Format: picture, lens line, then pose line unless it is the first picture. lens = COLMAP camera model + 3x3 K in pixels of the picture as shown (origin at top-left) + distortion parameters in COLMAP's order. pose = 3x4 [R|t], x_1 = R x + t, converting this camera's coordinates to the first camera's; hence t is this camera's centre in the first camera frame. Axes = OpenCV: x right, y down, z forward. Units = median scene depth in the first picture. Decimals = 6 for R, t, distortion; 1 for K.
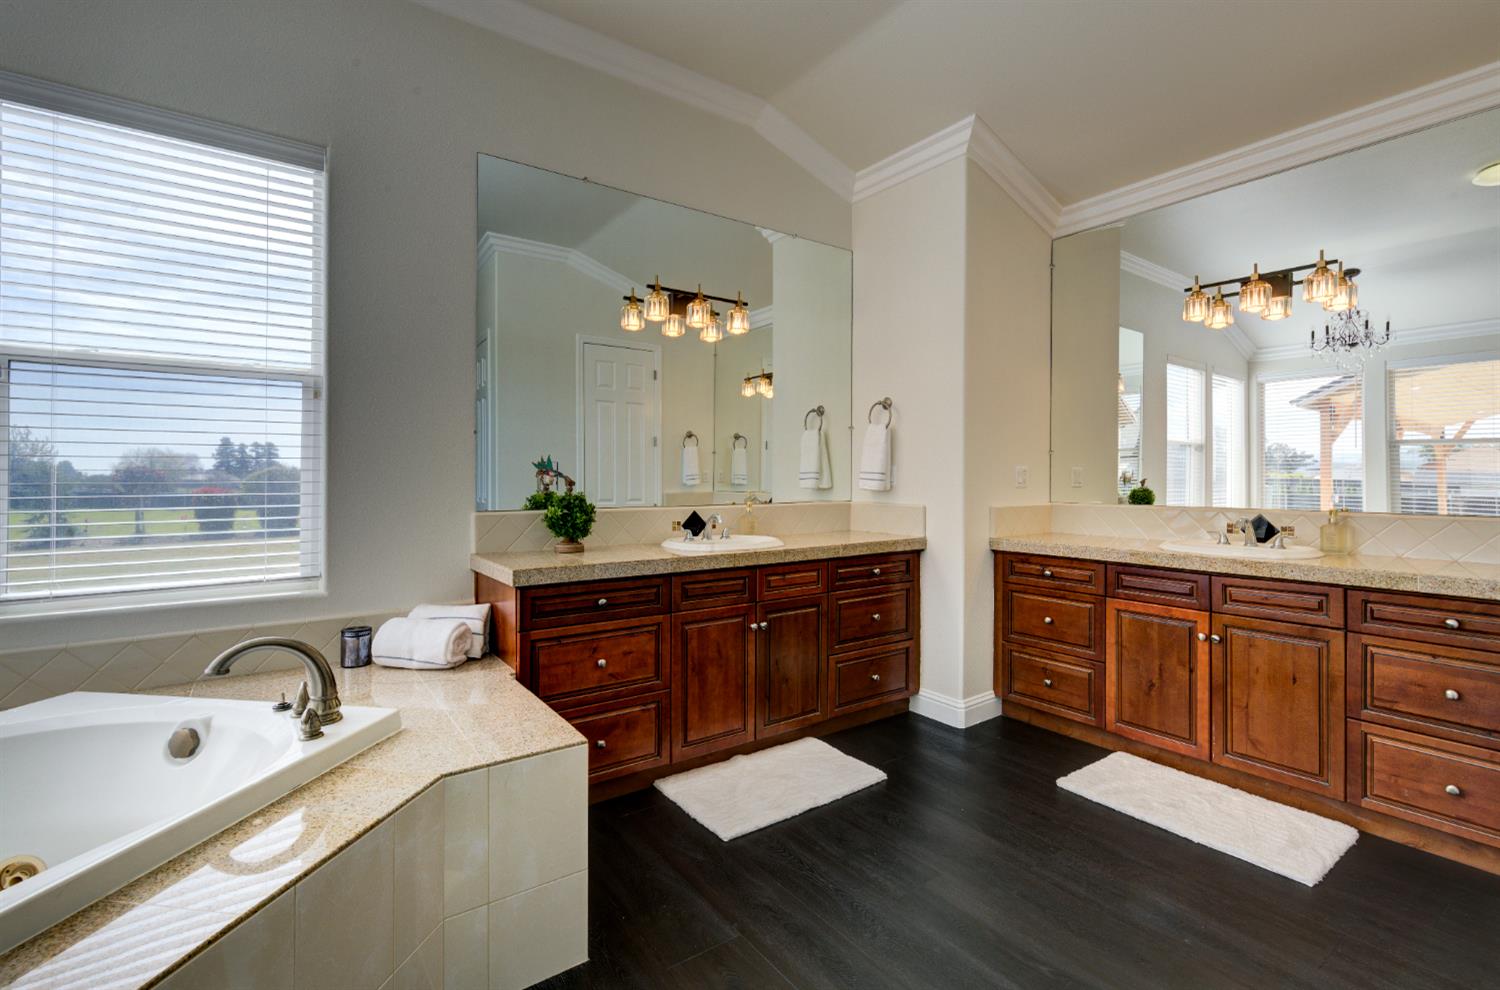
lens RADIAL K [[671.6, 0, 748.0], [0, 671.6, 485.4], [0, 0, 1]] dist [-0.003692, -0.000095]
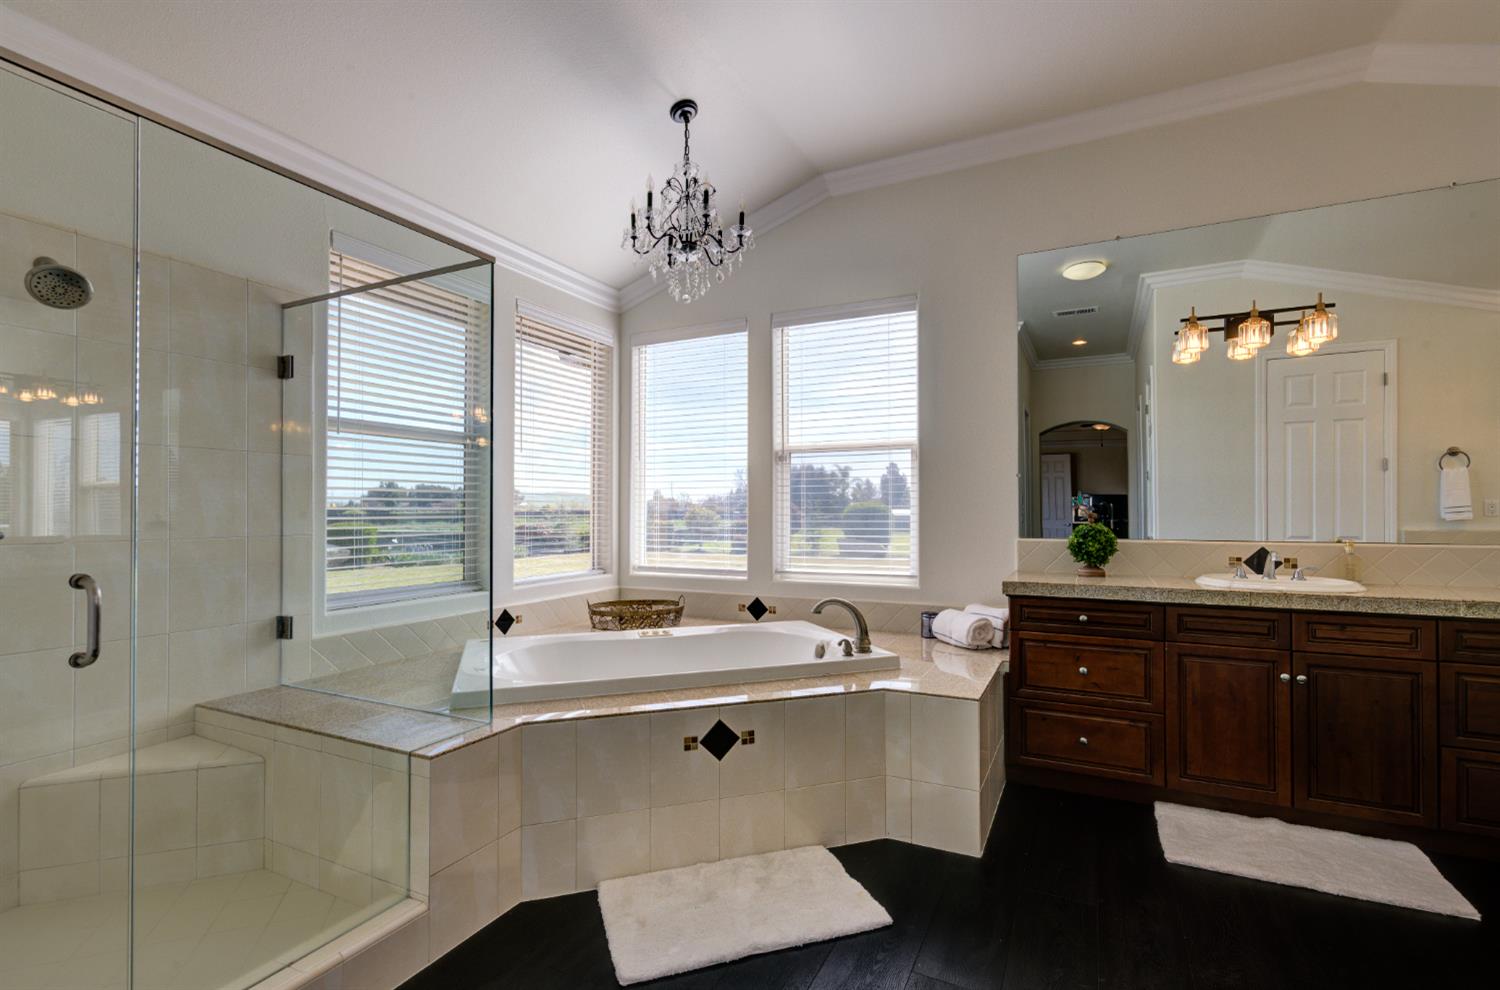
lens RADIAL K [[688.1, 0, 750.4], [0, 688.1, 506.1], [0, 0, 1]] dist [0.000971, 0.000311]
pose [[0.471291, -0.007964, -0.881942, 0.534687], [-0.008102, 0.999878, -0.013358, 0.000572], [0.881940, 0.013441, 0.471169, -0.068538]]
